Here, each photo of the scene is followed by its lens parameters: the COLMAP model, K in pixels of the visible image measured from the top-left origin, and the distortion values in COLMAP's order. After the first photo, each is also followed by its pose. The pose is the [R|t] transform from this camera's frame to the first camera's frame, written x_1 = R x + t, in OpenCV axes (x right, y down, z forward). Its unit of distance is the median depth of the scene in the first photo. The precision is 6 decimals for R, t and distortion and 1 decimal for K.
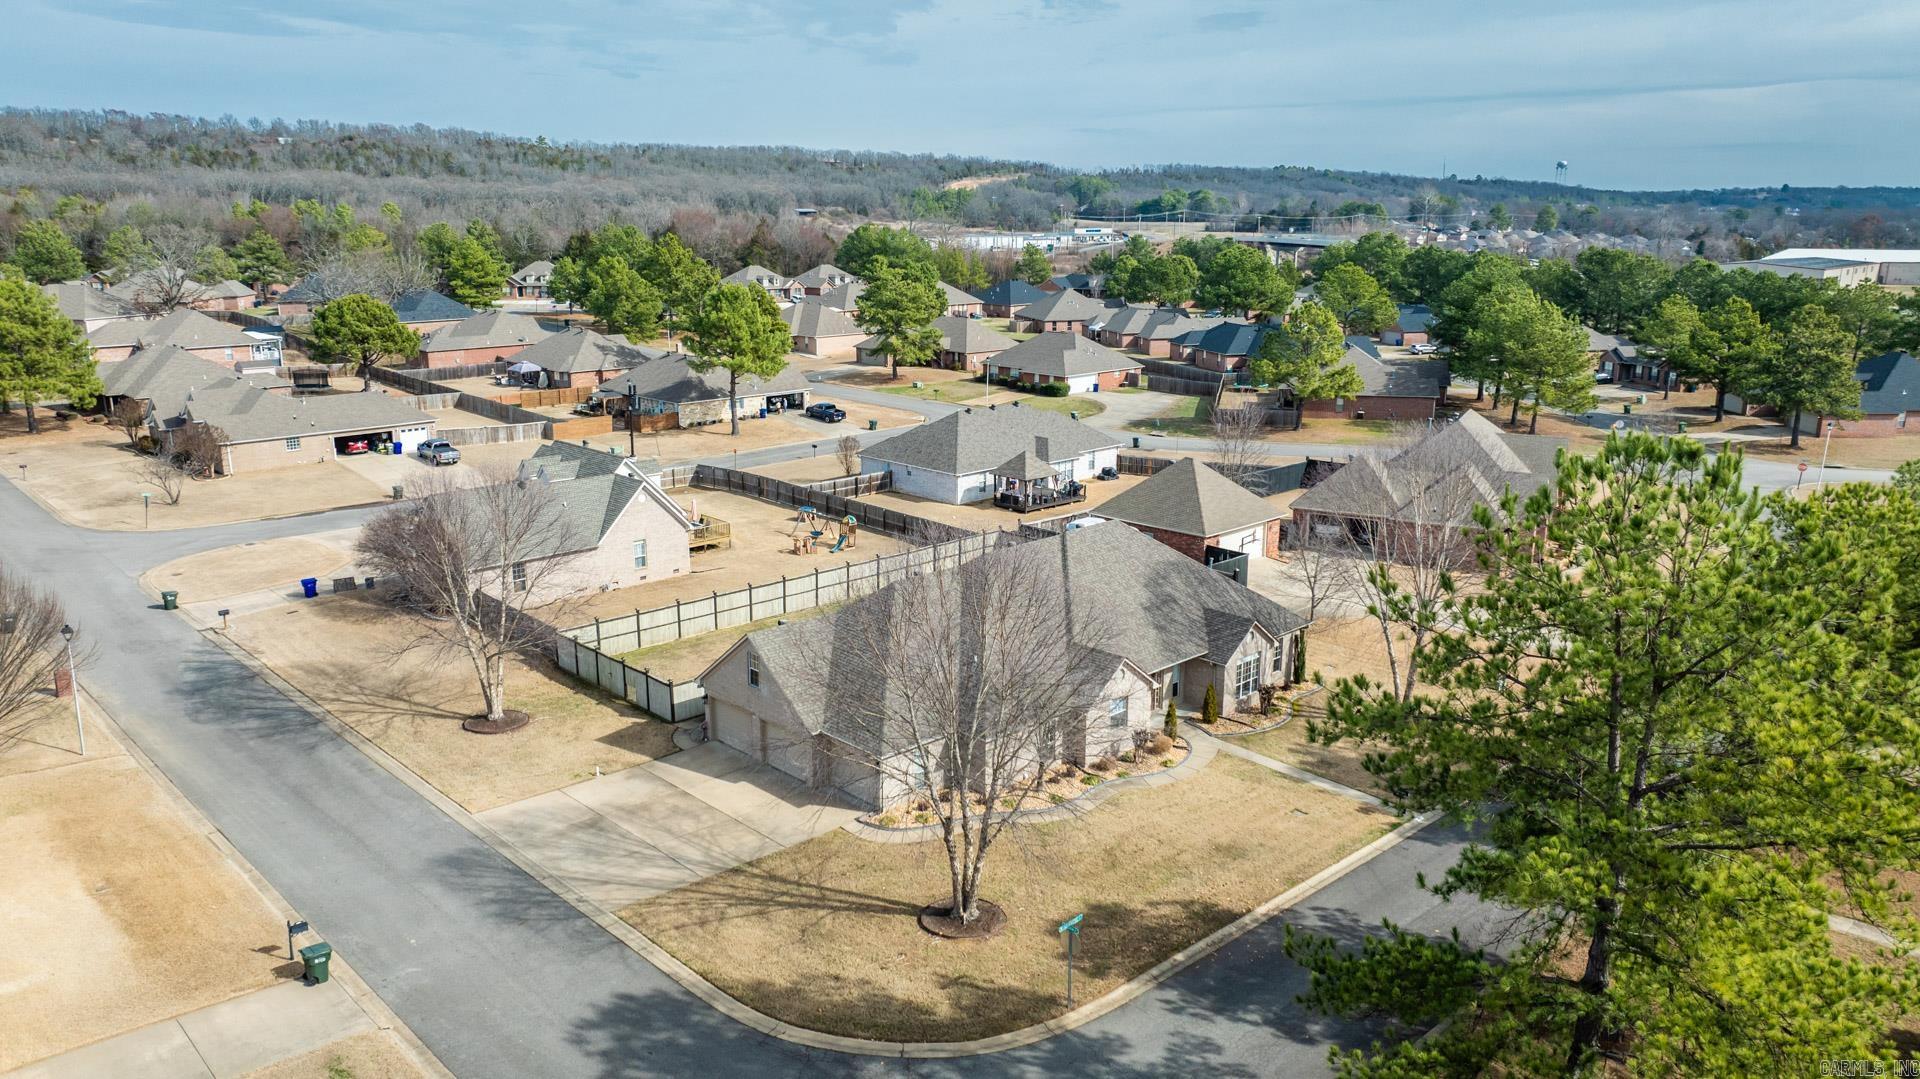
lens RADIAL K [[1356.7, 0, 952.1], [0, 1356.7, 539.5], [0, 0, 1]] dist [-0.017460, 0.003490]
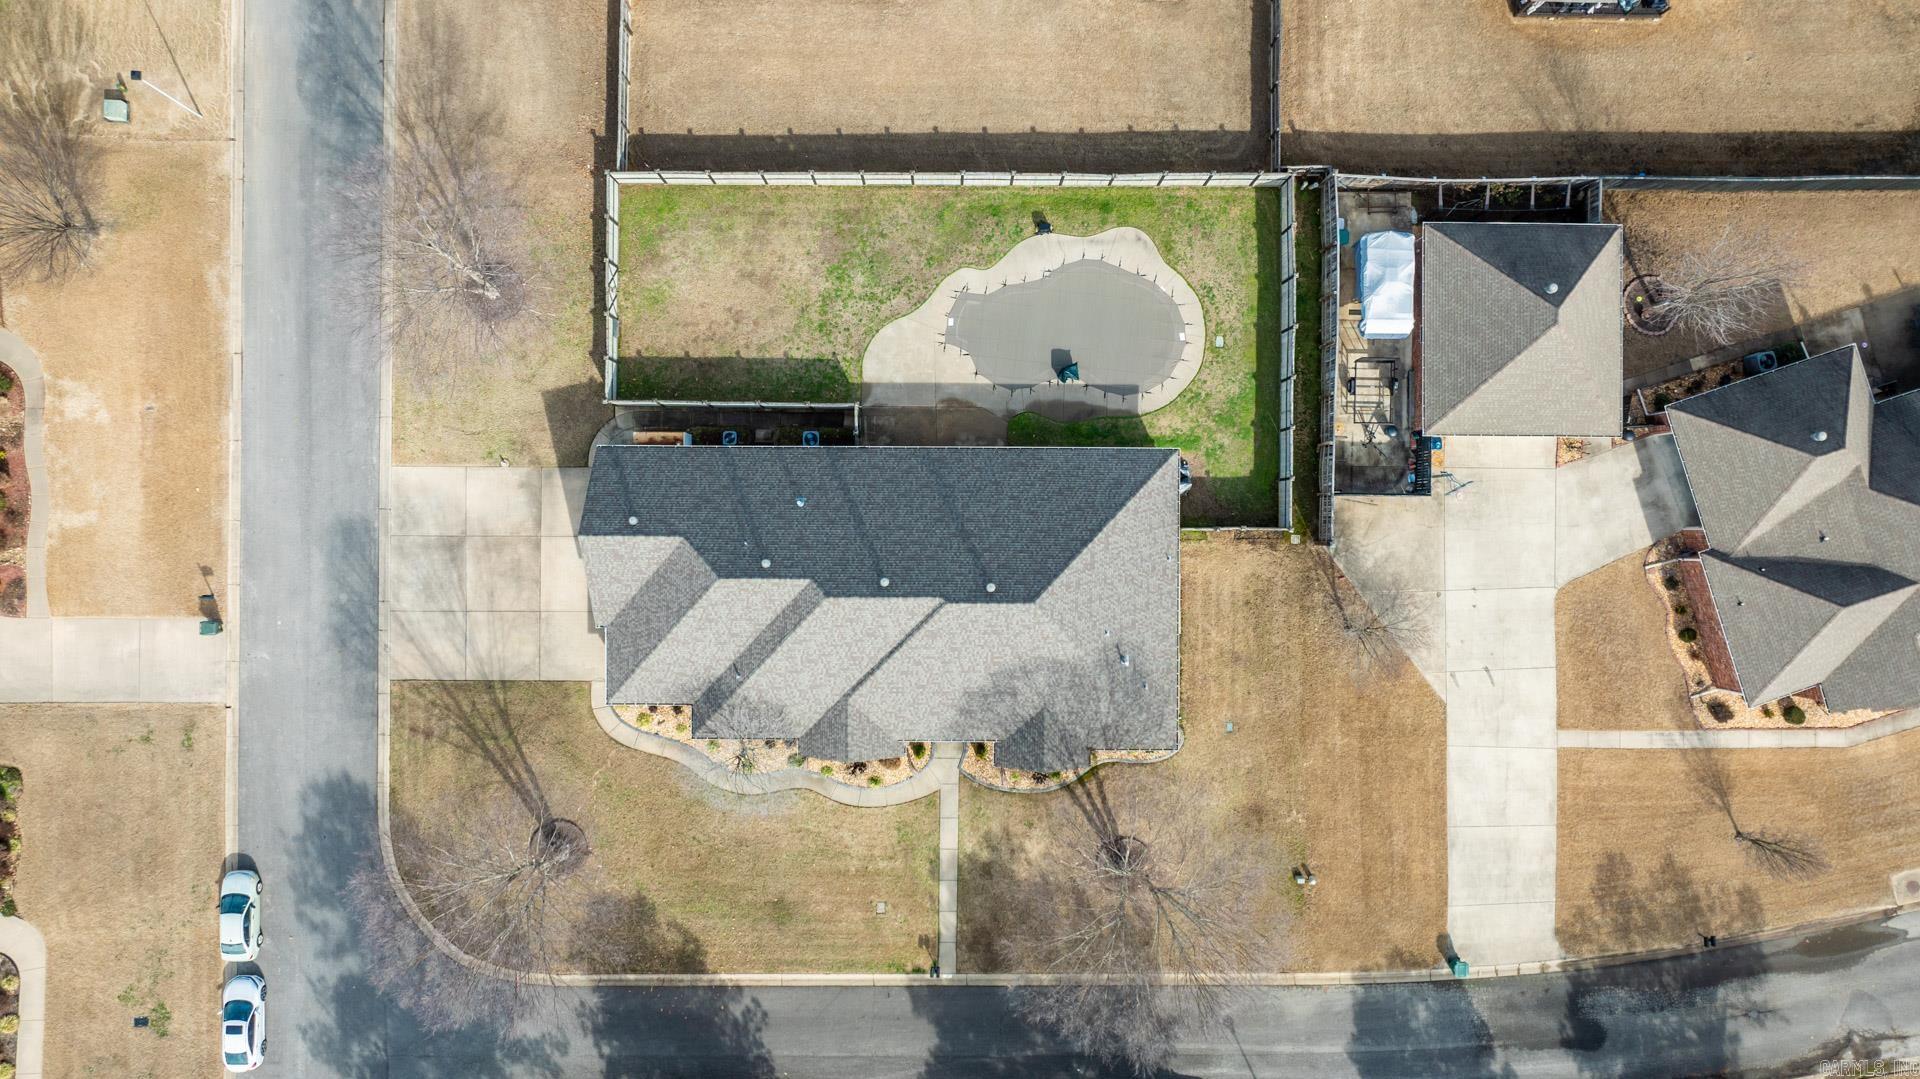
lens RADIAL K [[1356.7, 0, 952.1], [0, 1356.7, 539.5], [0, 0, 1]] dist [-0.017460, 0.003490]
pose [[0.719748, 0.694212, -0.005796, 0.086619], [-0.156405, 0.170281, 0.972904, -1.235944], [0.676388, -0.699339, 0.231137, 1.142530]]
